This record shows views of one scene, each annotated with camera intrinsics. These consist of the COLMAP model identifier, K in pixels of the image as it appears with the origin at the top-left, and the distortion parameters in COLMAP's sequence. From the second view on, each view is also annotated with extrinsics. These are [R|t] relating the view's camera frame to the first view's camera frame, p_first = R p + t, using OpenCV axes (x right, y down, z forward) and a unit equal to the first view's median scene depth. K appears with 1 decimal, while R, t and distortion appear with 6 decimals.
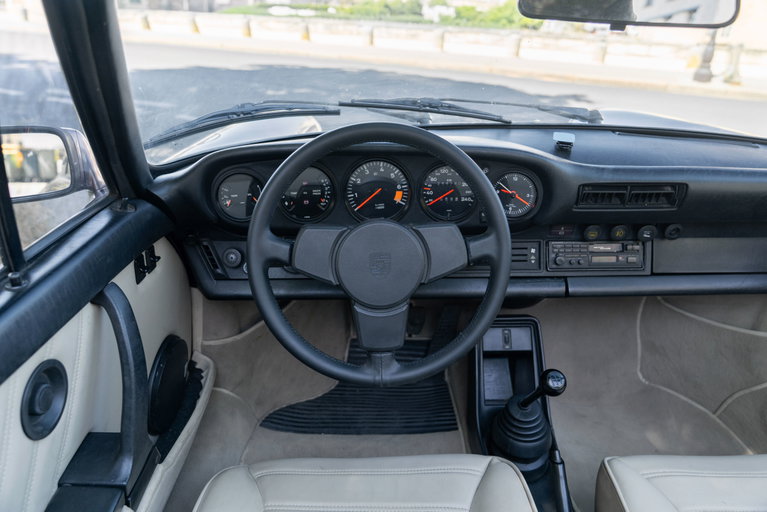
lens RADIAL K [[519.6, 0, 384.5], [0, 519.6, 254.6], [0, 0, 1]] dist [-0.031655, 0.013907]
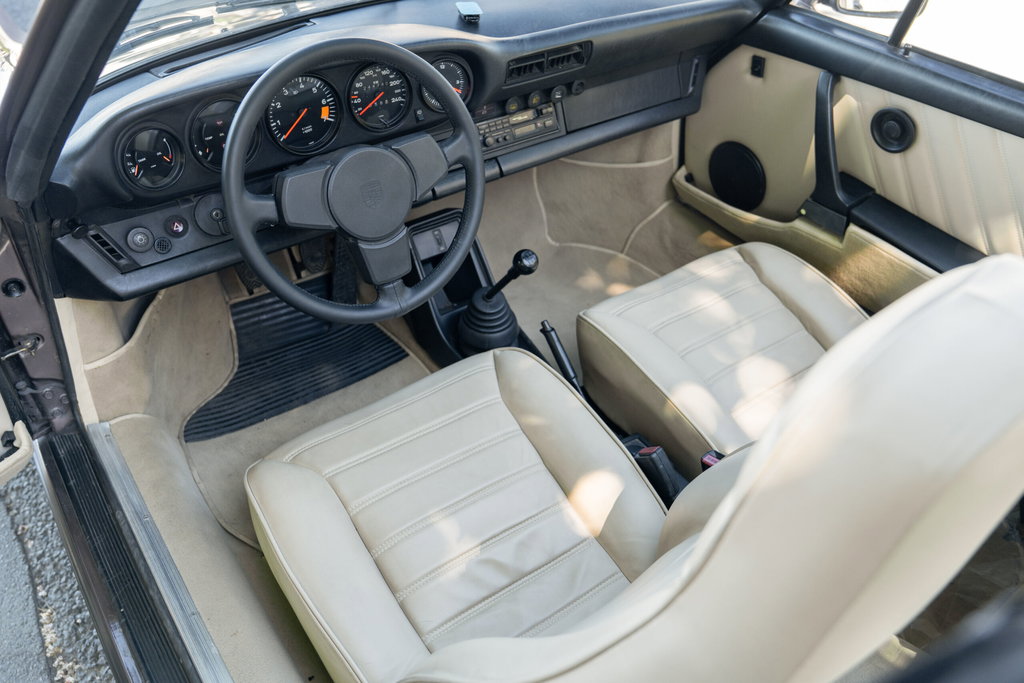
lens RADIAL K [[803.7, 0, 510.2], [0, 803.7, 332.2], [0, 0, 1]] dist [-0.025209, 0.011844]
pose [[0.816004, -0.346517, 0.462670, -0.461874], [0.218640, 0.925960, 0.307887, -0.117066], [-0.535102, -0.150079, 0.831350, -0.321395]]
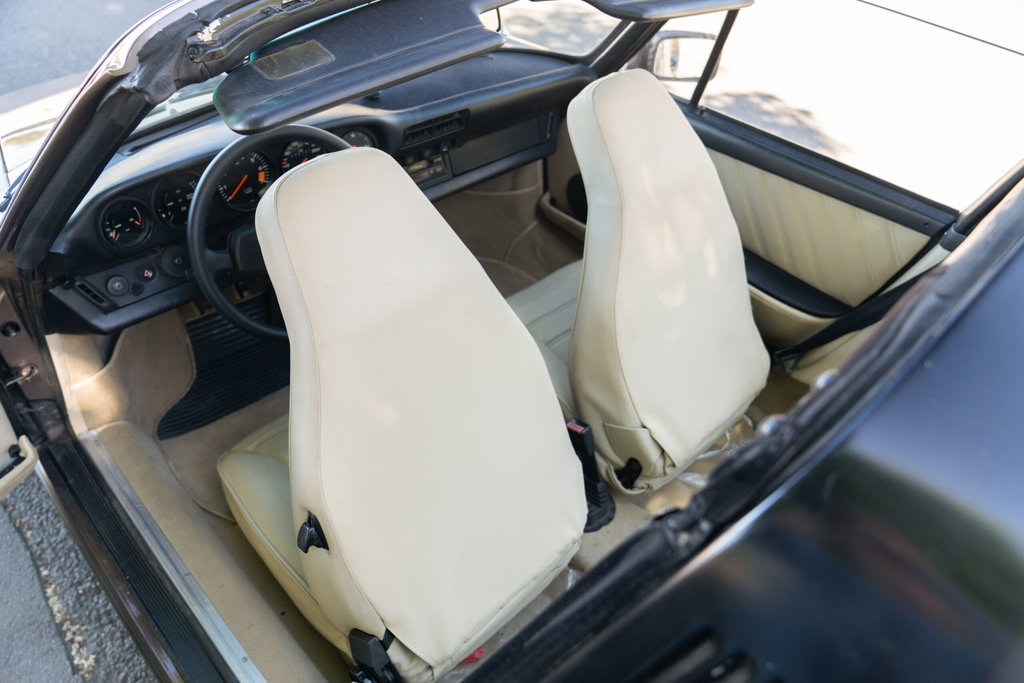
lens RADIAL K [[693.6, 0, 511.5], [0, 693.6, 333.3], [0, 0, 1]] dist [-0.031655, 0.013907]
pose [[0.726813, -0.409108, 0.551701, -0.526421], [0.227389, 0.901278, 0.368770, -0.230902], [-0.648103, -0.142576, 0.748087, -0.474576]]
